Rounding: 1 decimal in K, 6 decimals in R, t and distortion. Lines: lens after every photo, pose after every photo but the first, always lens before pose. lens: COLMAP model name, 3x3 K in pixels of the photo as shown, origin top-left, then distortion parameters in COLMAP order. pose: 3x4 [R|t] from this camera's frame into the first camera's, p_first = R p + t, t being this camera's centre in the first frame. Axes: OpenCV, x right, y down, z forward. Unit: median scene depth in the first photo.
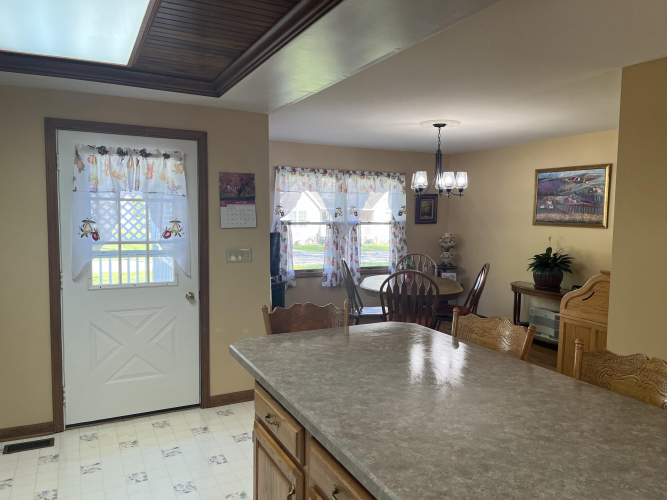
lens RADIAL K [[506.7, 0, 321.9], [0, 506.7, 260.1], [0, 0, 1]] dist [0.071504, -0.095288]
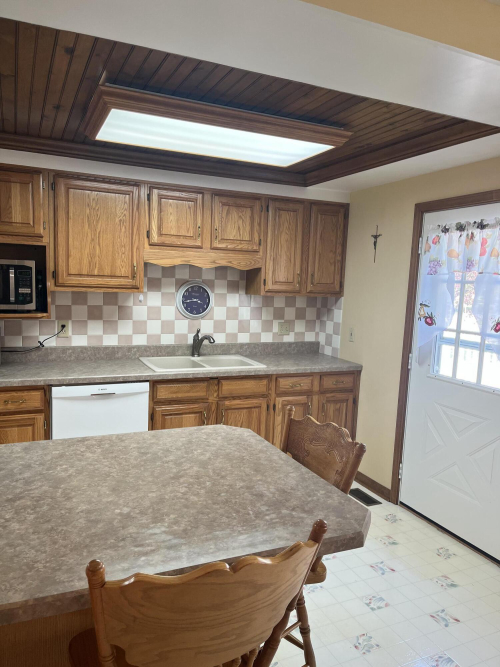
lens RADIAL K [[506.7, 0, 265.4], [0, 506.7, 343.8], [0, 0, 1]] dist [0.071504, -0.095288]
pose [[-0.035860, 0.105256, -0.993798, 0.477785], [-0.130915, 0.985374, 0.109087, -0.063477], [0.990745, 0.134015, -0.021556, 0.678537]]
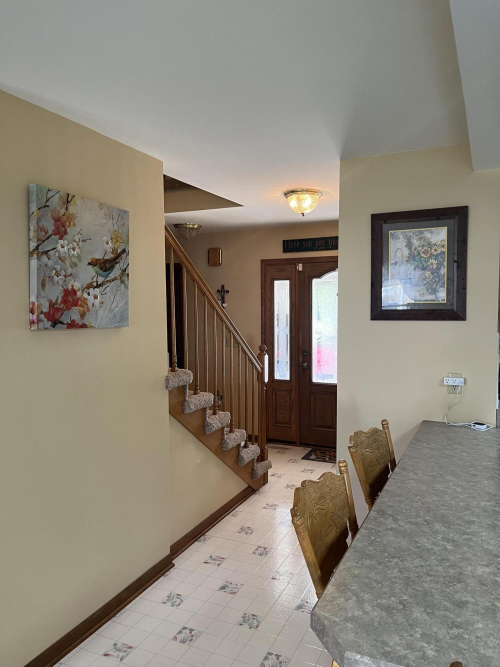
lens RADIAL K [[506.7, 0, 263.6], [0, 506.7, 330.4], [0, 0, 1]] dist [0.071504, -0.095288]
pose [[-0.622458, -0.043039, 0.781469, -0.095171], [0.072037, 0.991098, 0.111963, -0.103165], [-0.779331, 0.125987, -0.613817, 0.895853]]
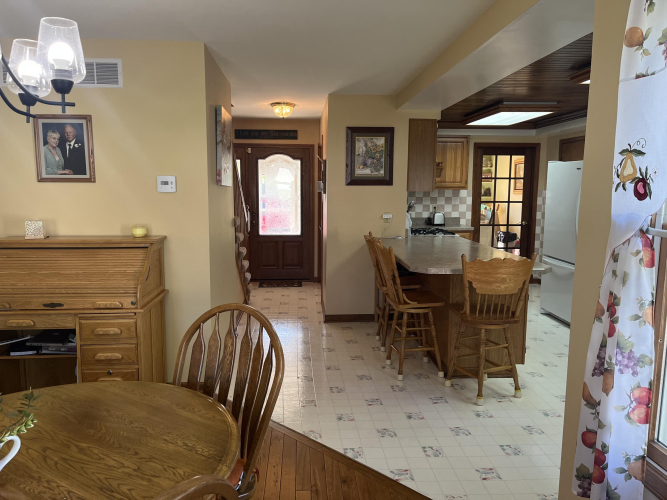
lens RADIAL K [[506.7, 0, 330.5], [0, 506.7, 246.8], [0, 0, 1]] dist [0.071504, -0.095288]
pose [[-0.921768, -0.059589, 0.383135, -0.106924], [0.023309, 0.977818, 0.208157, -0.150409], [-0.387040, 0.200803, -0.899932, 1.655319]]
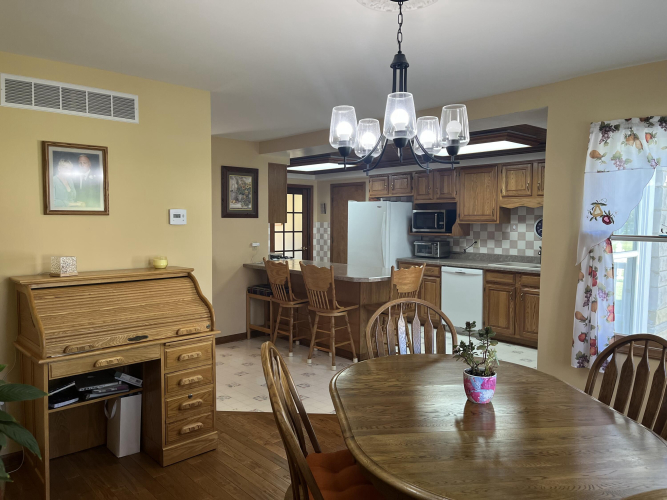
lens RADIAL K [[506.7, 0, 334.9], [0, 506.7, 247.7], [0, 0, 1]] dist [0.071504, -0.095288]
pose [[-0.961089, 0.002170, -0.276230, 0.536793], [-0.038603, 0.989102, 0.142082, -0.168634], [0.273528, 0.147217, -0.950531, 1.944523]]
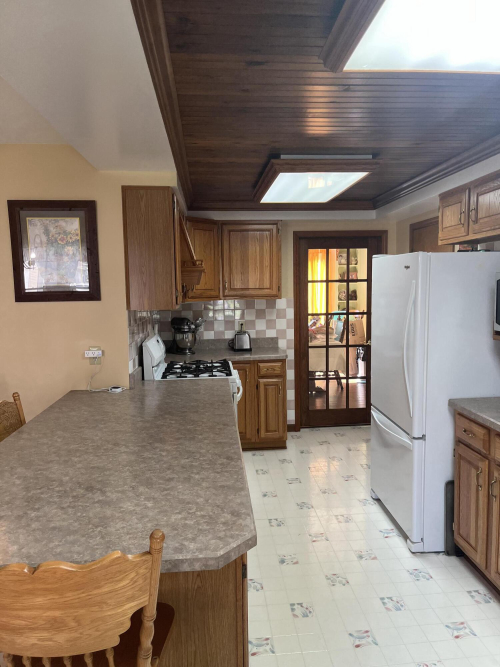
lens RADIAL K [[506.7, 0, 252.6], [0, 506.7, 340.1], [0, 0, 1]] dist [0.071504, -0.095288]
pose [[-0.930738, -0.036955, 0.363814, -0.252642], [0.039593, 0.978848, 0.200720, -0.110646], [-0.363537, 0.201222, -0.909588, 0.911925]]
